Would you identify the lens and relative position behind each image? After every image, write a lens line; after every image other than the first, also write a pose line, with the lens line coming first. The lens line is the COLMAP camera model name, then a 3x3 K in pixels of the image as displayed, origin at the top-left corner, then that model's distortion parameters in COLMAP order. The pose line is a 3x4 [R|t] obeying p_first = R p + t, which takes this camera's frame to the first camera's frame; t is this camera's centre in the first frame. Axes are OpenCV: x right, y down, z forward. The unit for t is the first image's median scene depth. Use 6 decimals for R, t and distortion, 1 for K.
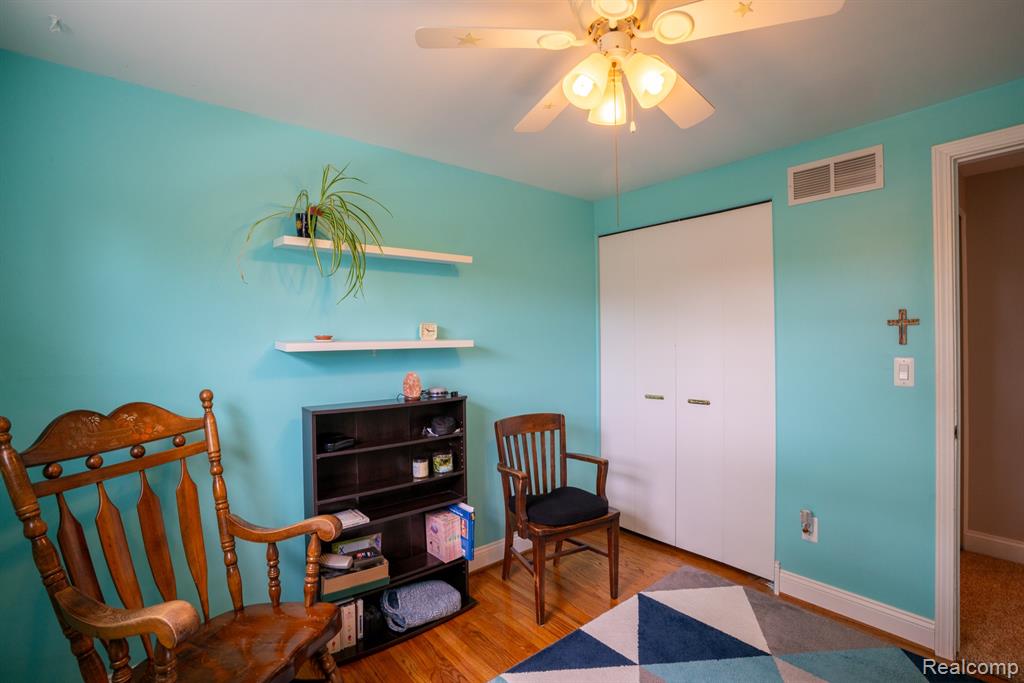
lens RADIAL K [[468.1, 0, 509.5], [0, 468.1, 341.7], [0, 0, 1]] dist [-0.060180, 0.018691]
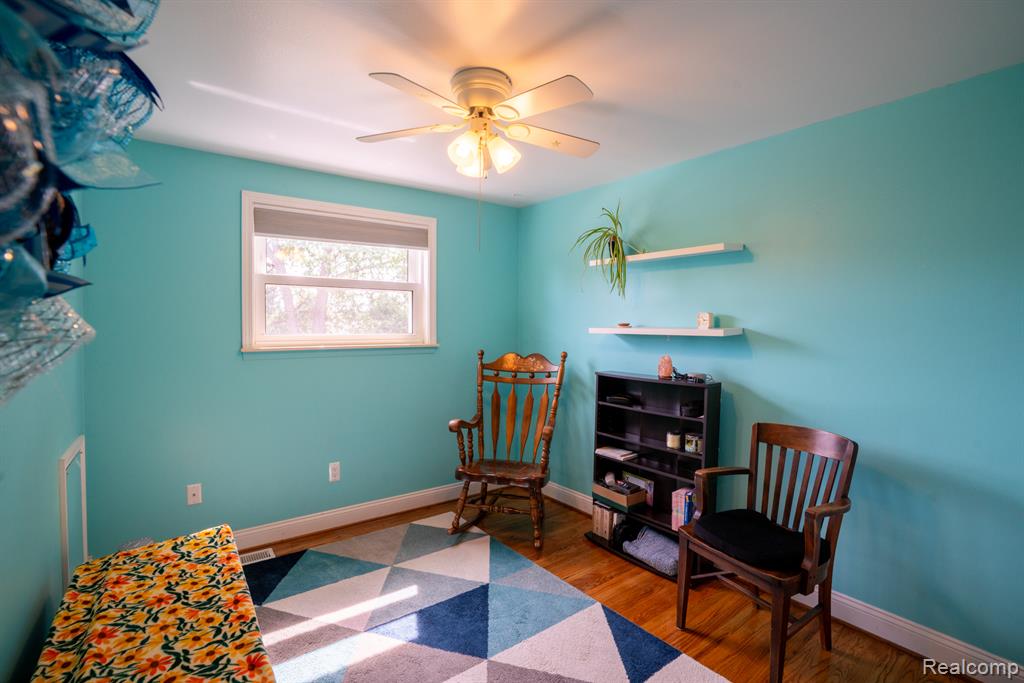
lens RADIAL K [[468.1, 0, 509.5], [0, 468.1, 339.5], [0, 0, 1]] dist [-0.060180, 0.018691]
pose [[-0.021098, 0.045945, -0.998721, 0.942599], [-0.011791, 0.998863, 0.046200, -0.022790], [0.999708, 0.012751, -0.020532, 0.618718]]
